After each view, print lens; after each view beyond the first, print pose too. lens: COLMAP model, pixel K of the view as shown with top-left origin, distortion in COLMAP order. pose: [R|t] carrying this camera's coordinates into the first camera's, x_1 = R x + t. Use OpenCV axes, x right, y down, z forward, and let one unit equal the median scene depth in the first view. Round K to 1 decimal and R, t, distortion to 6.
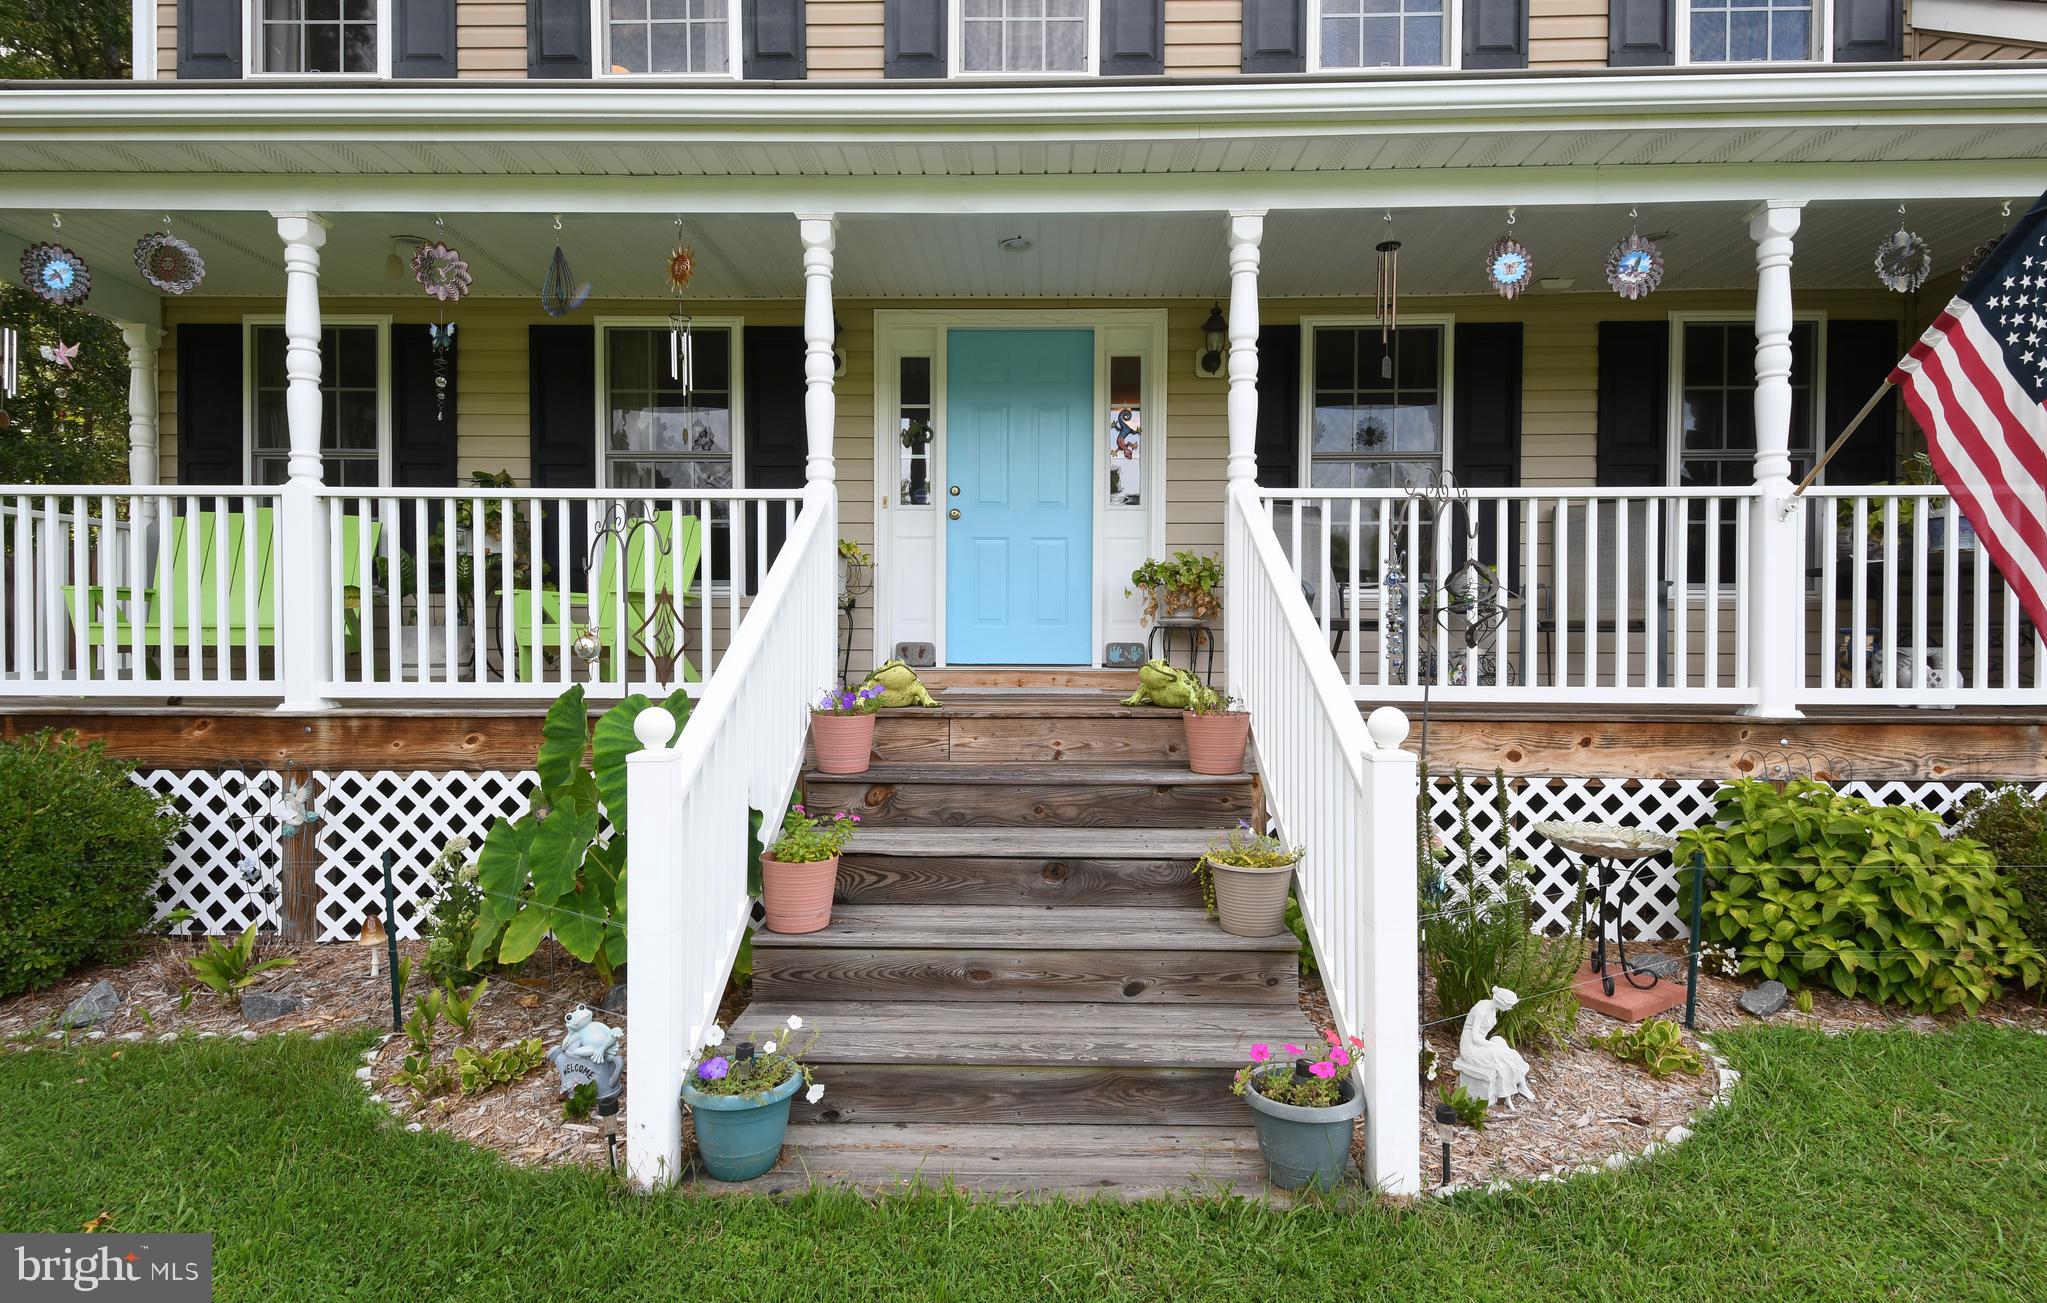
lens RADIAL K [[1089.2, 0, 1012.6], [0, 1089.2, 656.5], [0, 0, 1]] dist [0.022037, -0.000260]
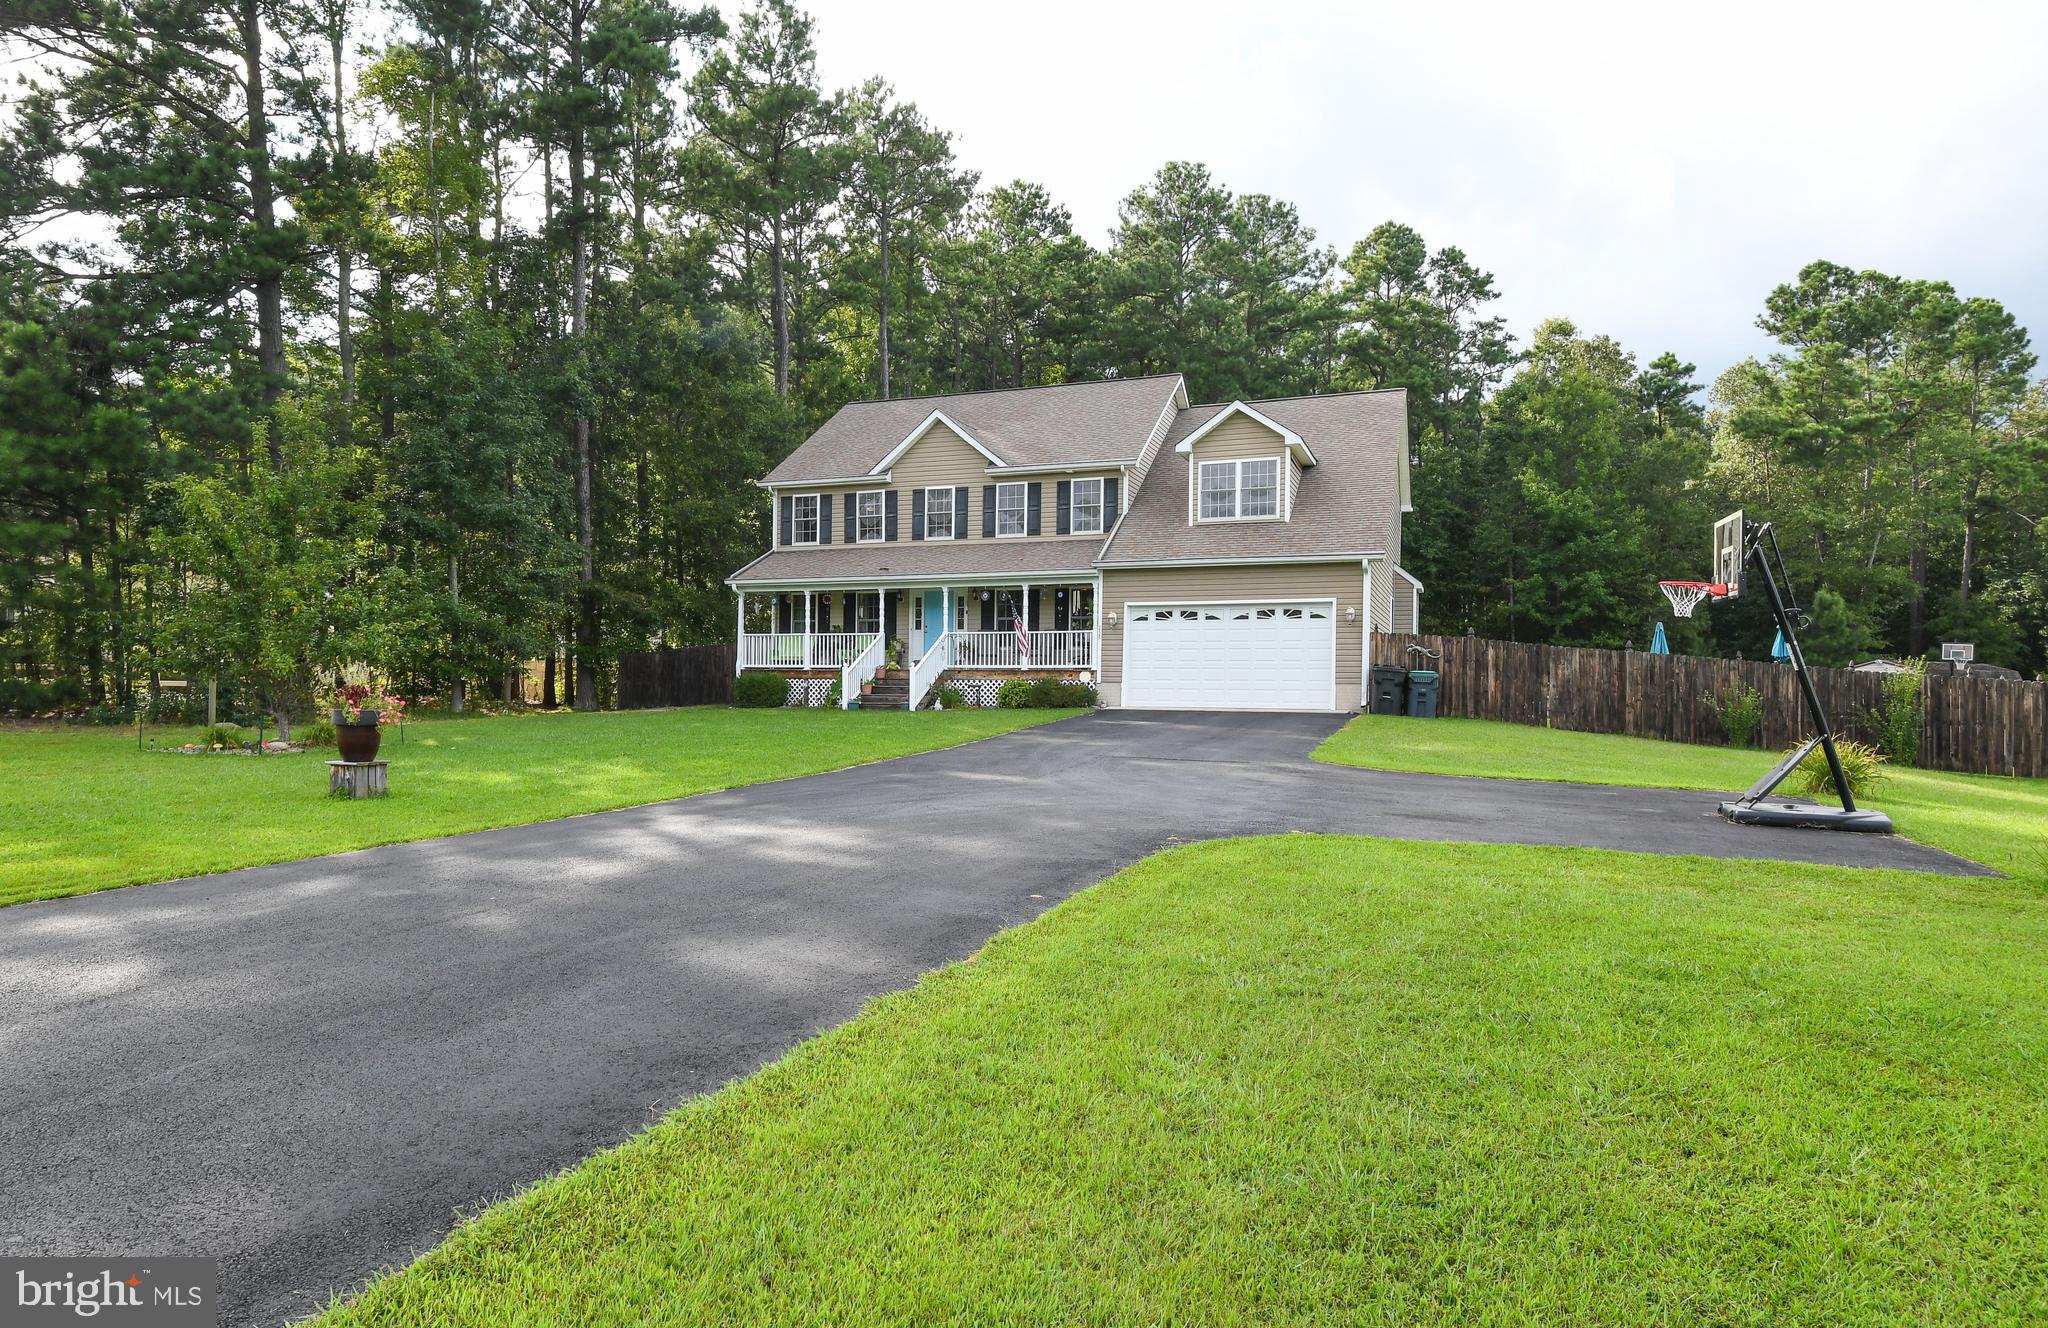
lens RADIAL K [[1222.1, 0, 960.9], [0, 1222.1, 691.1], [0, 0, 1]] dist [-0.025065, -0.003431]
pose [[0.933508, 0.005816, -0.358509, 2.663359], [-0.011484, 0.999840, -0.013684, 0.257580], [0.358372, 0.016891, 0.933426, -5.167476]]
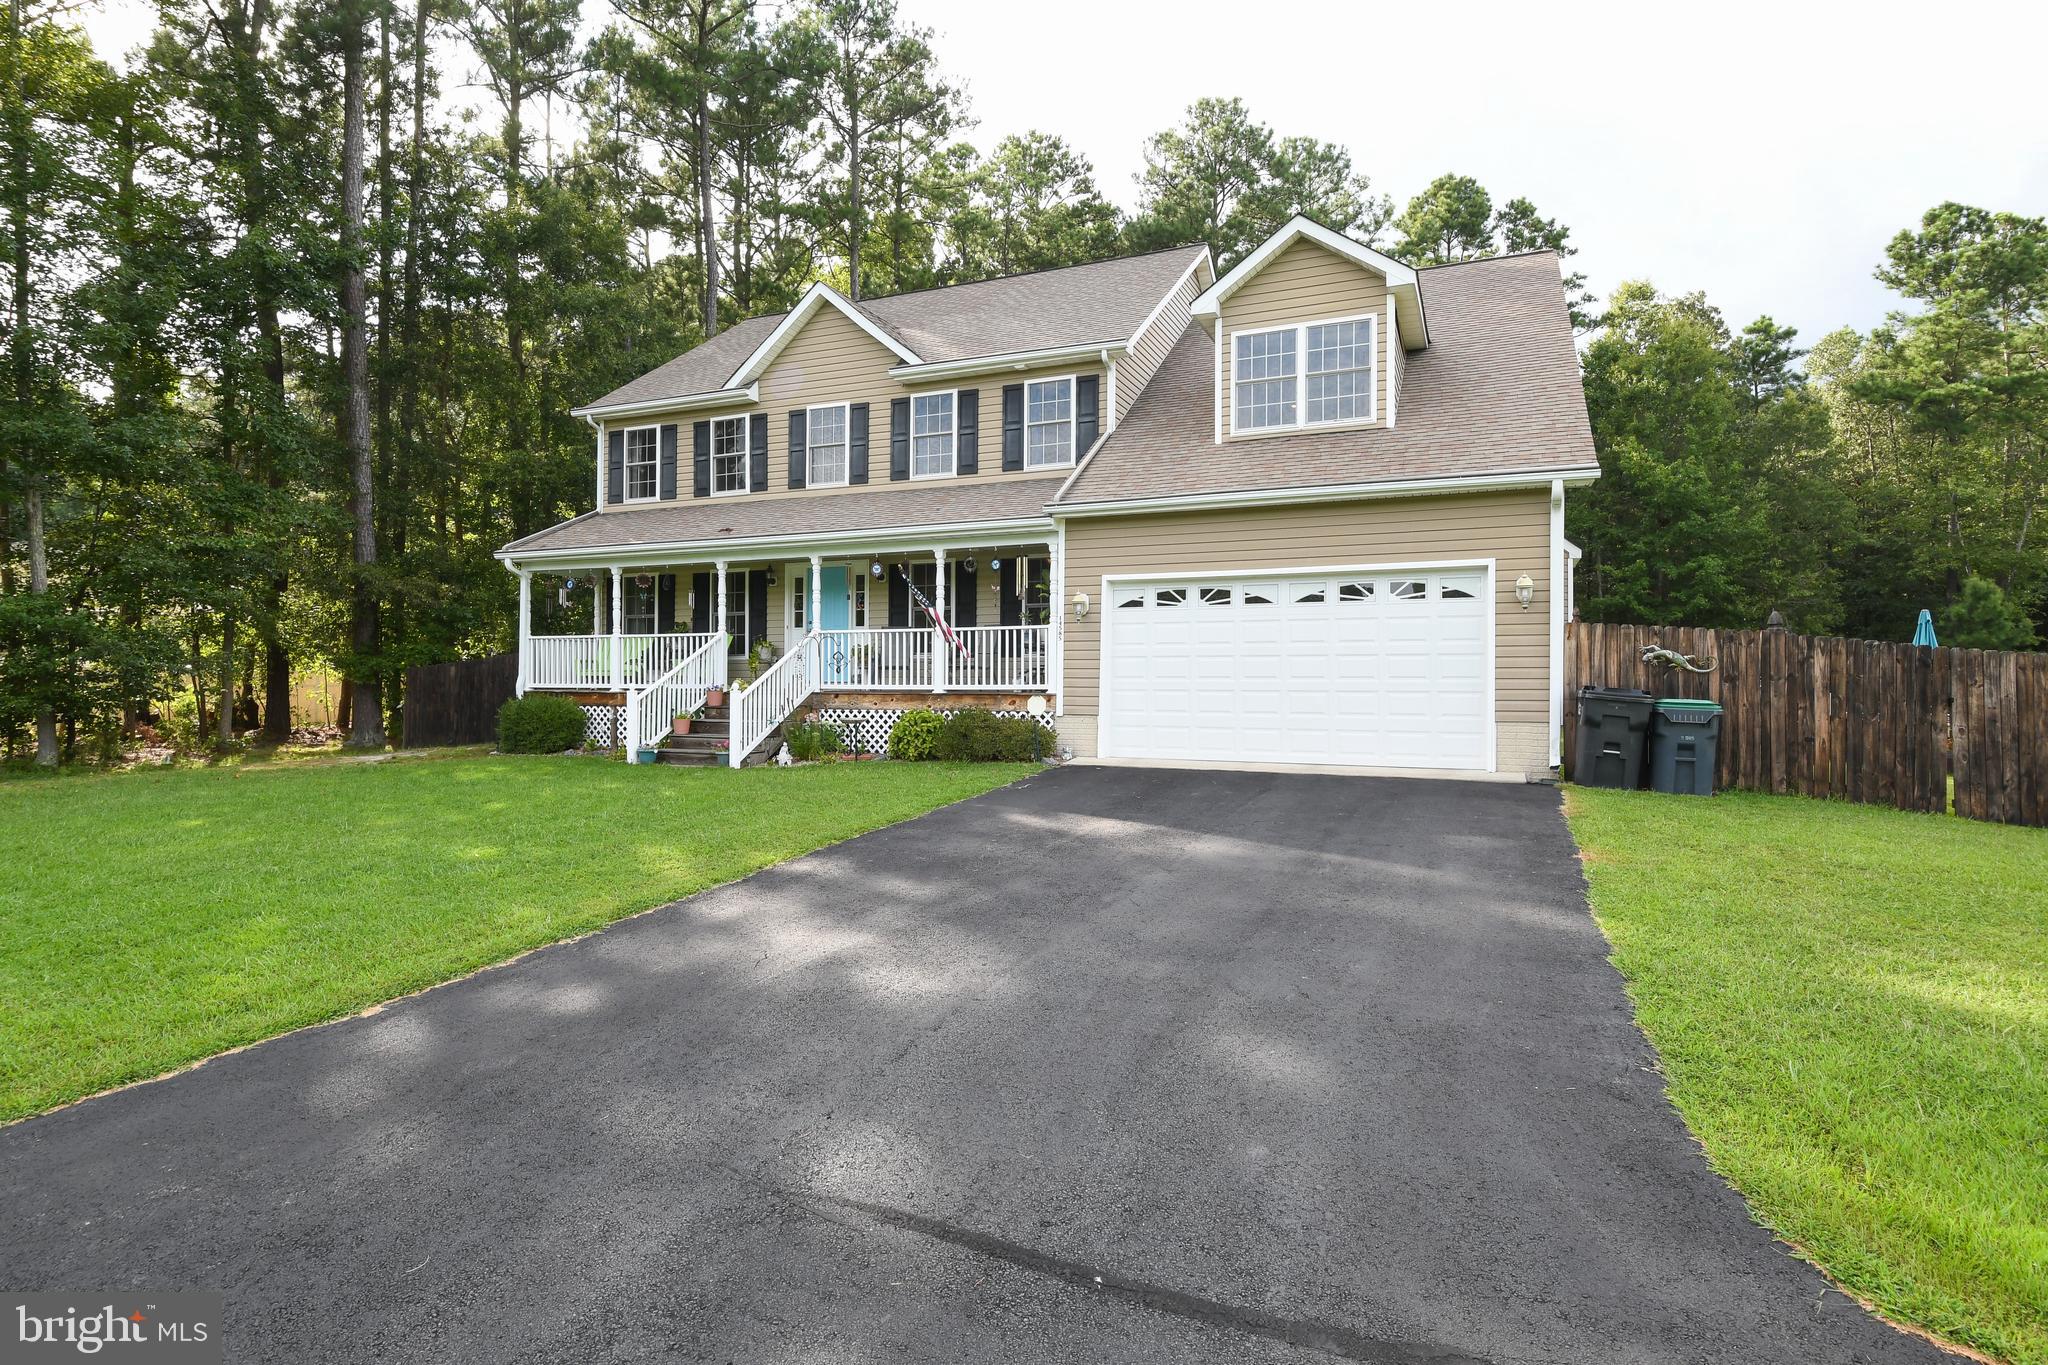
lens RADIAL K [[1082.6, 0, 1006.6], [0, 1082.6, 674.0], [0, 0, 1]] dist [-0.013258, -0.010380]
pose [[0.925156, -0.004487, -0.379561, 2.140560], [-0.005792, 0.999647, -0.025933, 0.079935], [0.379543, 0.026191, 0.924803, -2.068636]]
